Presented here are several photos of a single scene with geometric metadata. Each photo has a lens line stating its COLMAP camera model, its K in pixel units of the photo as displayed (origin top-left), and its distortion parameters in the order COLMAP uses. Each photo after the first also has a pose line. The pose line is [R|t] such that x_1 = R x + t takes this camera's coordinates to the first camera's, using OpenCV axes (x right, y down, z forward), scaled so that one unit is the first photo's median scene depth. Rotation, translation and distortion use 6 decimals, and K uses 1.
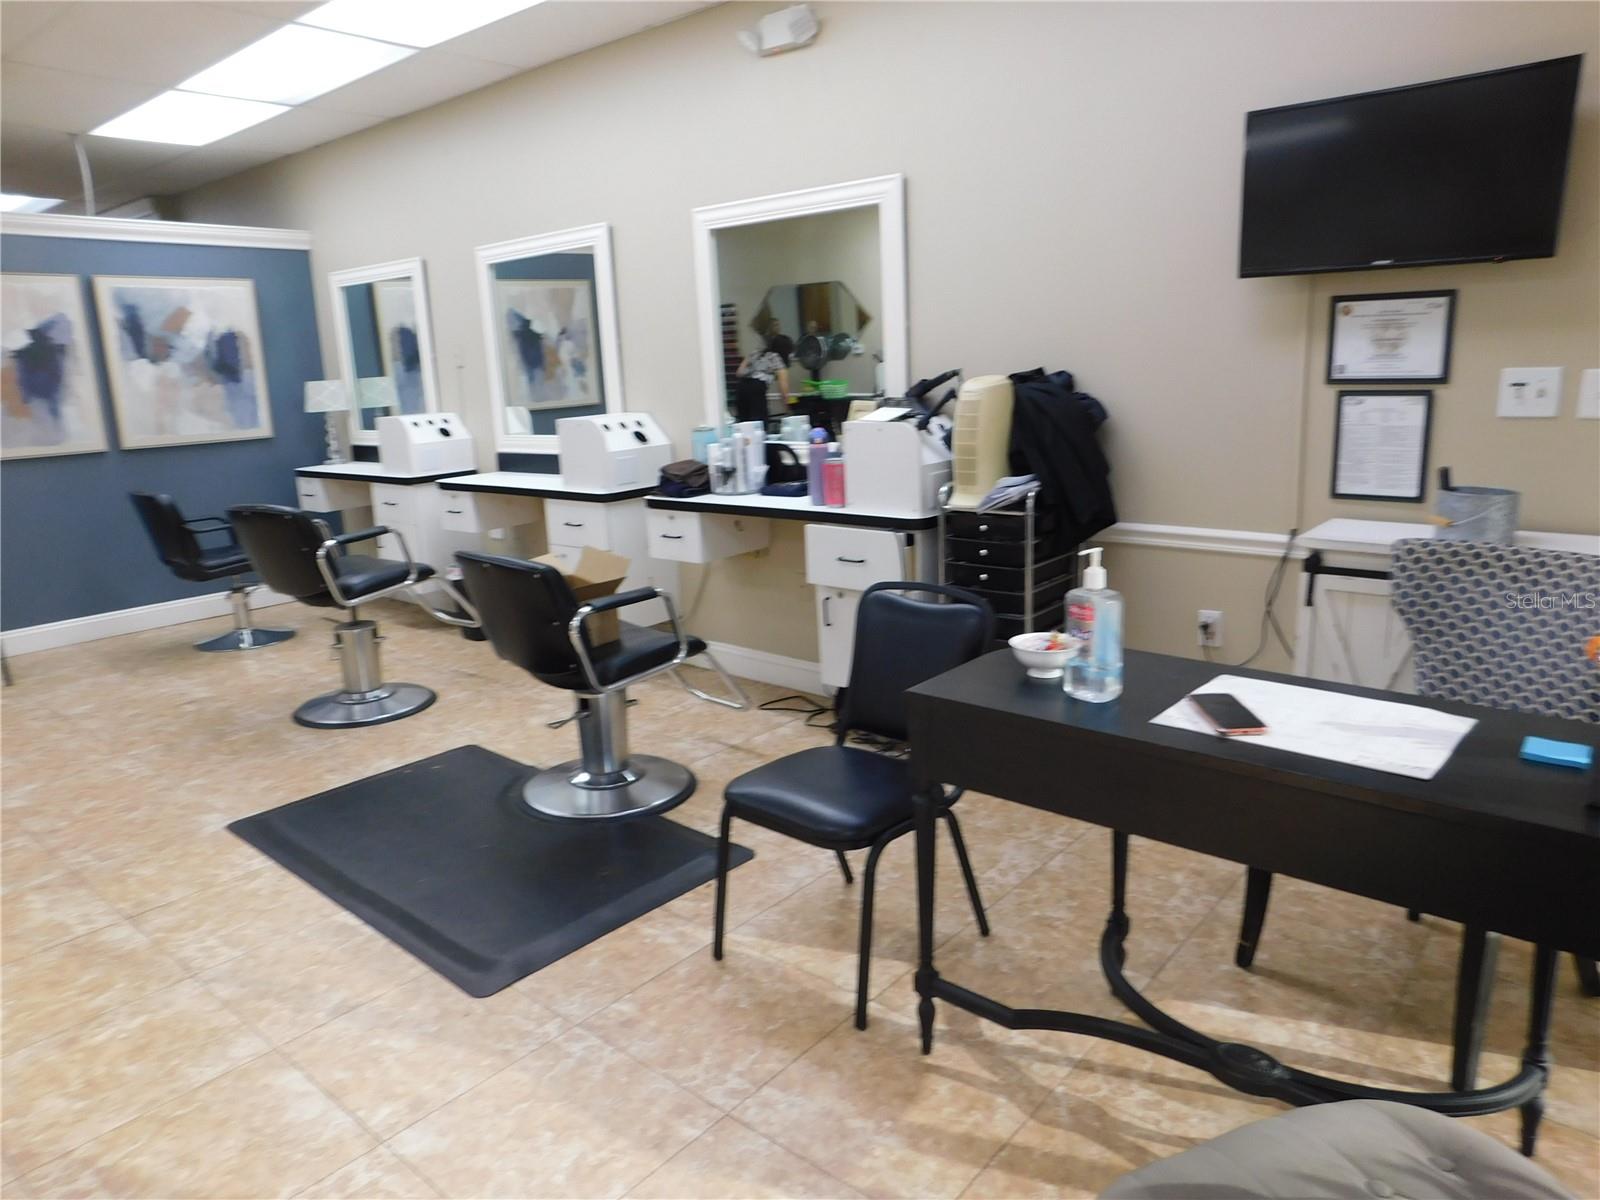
lens RADIAL K [[1067.3, 0, 806.3], [0, 1067.3, 610.1], [0, 0, 1]] dist [-0.053584, 0.046109]
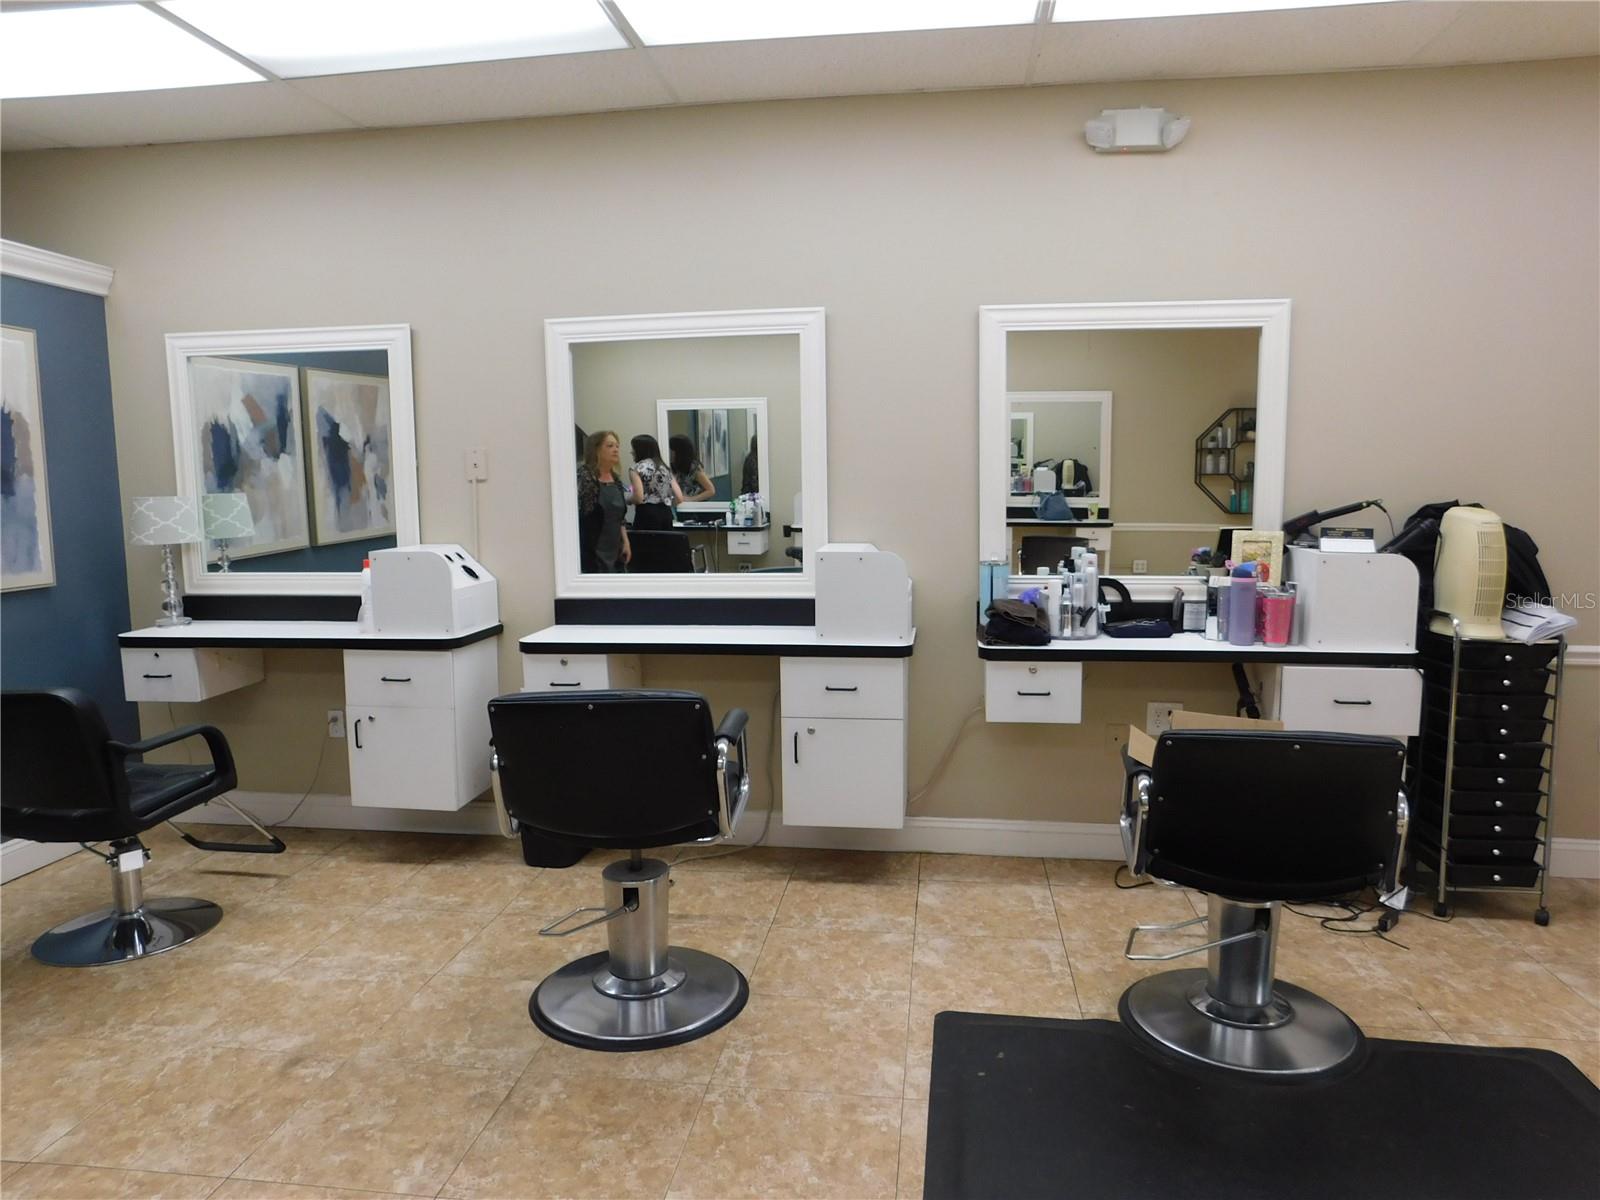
lens RADIAL K [[1067.3, 0, 763.2], [0, 1067.3, 613.6], [0, 0, 1]] dist [-0.053584, 0.046109]
pose [[0.844557, -0.038947, 0.534047, -0.494281], [0.102354, 0.990703, -0.089616, -0.052620], [-0.525592, 0.130348, 0.840692, 0.281743]]
